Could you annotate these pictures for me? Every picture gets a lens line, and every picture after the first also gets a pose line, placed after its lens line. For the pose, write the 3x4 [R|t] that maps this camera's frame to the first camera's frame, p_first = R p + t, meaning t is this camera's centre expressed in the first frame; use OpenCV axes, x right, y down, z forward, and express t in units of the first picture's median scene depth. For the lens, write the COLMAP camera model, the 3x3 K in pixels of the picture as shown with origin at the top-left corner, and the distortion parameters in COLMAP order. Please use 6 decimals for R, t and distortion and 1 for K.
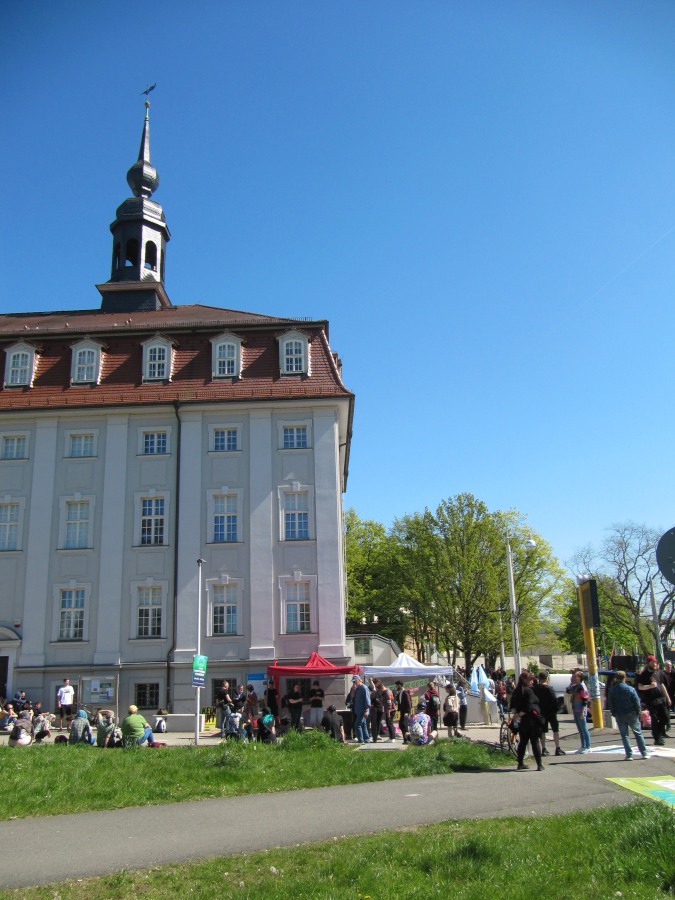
lens RADIAL K [[747.5, 0, 347.4], [0, 747.5, 468.9], [0, 0, 1]] dist [-0.047131, 0.027928]
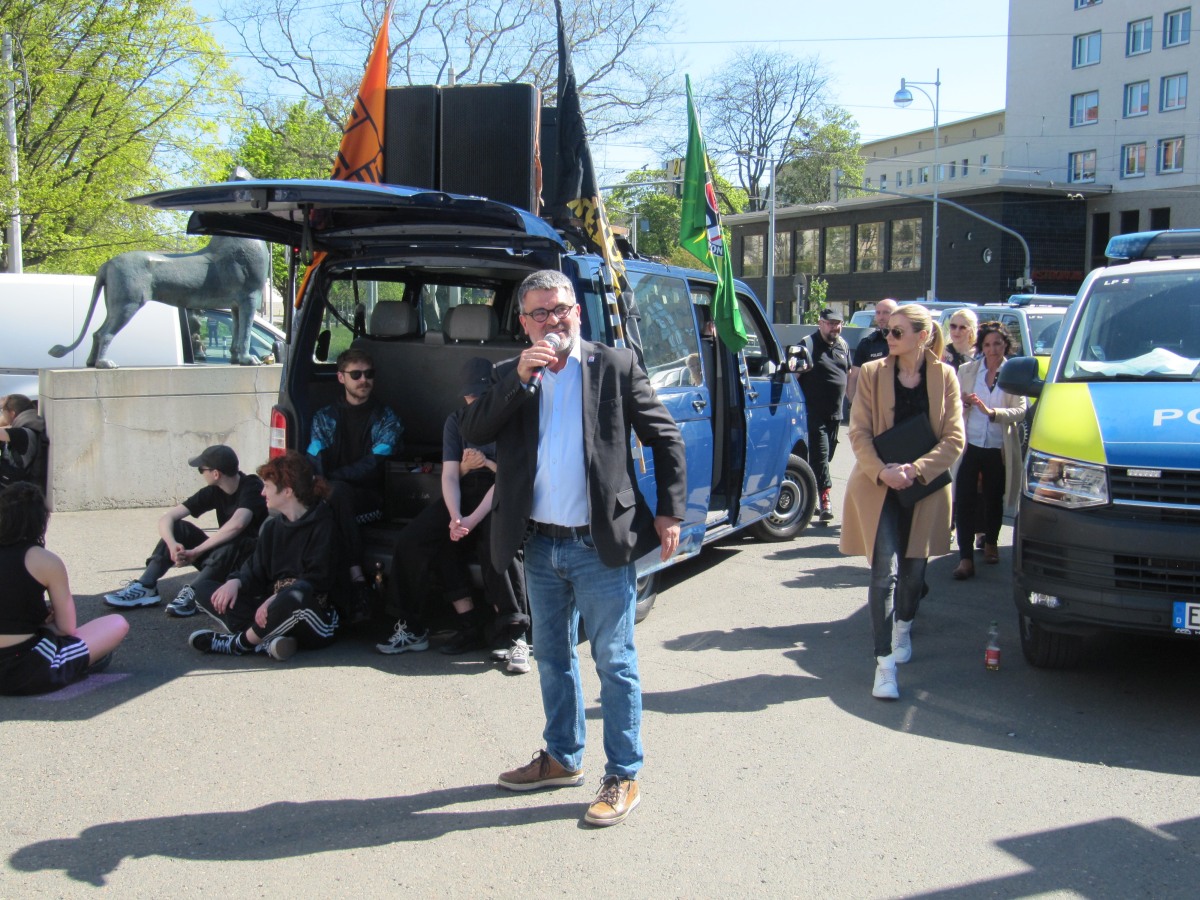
lens RADIAL K [[1346.4, 0, 580.5], [0, 1346.4, 423.4], [0, 0, 1]] dist [0.021260, 0.000000]
pose [[0.868871, -0.006698, 0.494993, 0.265259], [-0.156410, 0.944973, 0.287337, 0.216990], [-0.469679, -0.327081, 0.820012, 0.730594]]
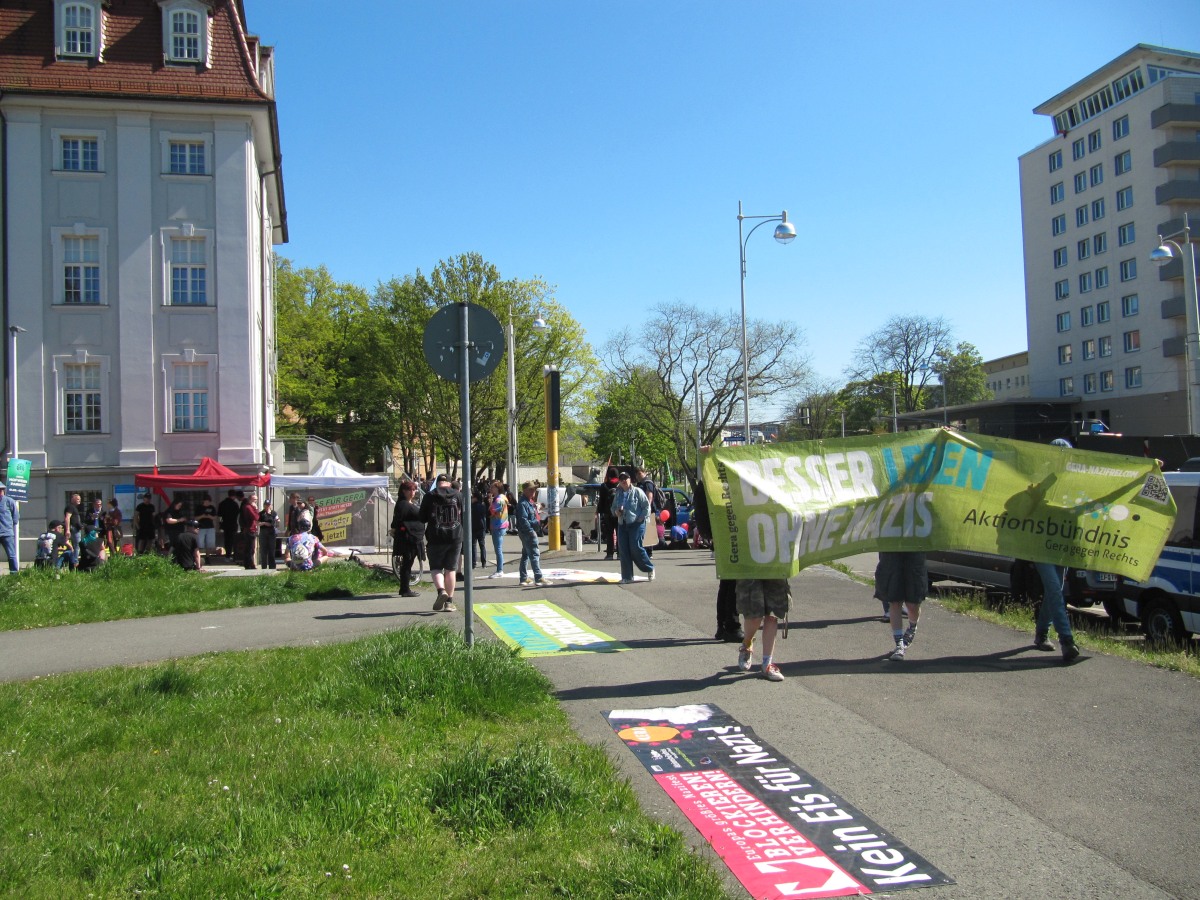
lens RADIAL K [[996.6, 0, 590.6], [0, 996.6, 448.0], [0, 0, 1]] dist [-0.047131, 0.027928]
pose [[0.969703, 0.010774, 0.244047, 0.071658], [-0.065585, 0.973831, 0.217604, -0.003359], [-0.235316, -0.227017, 0.945034, -0.022185]]
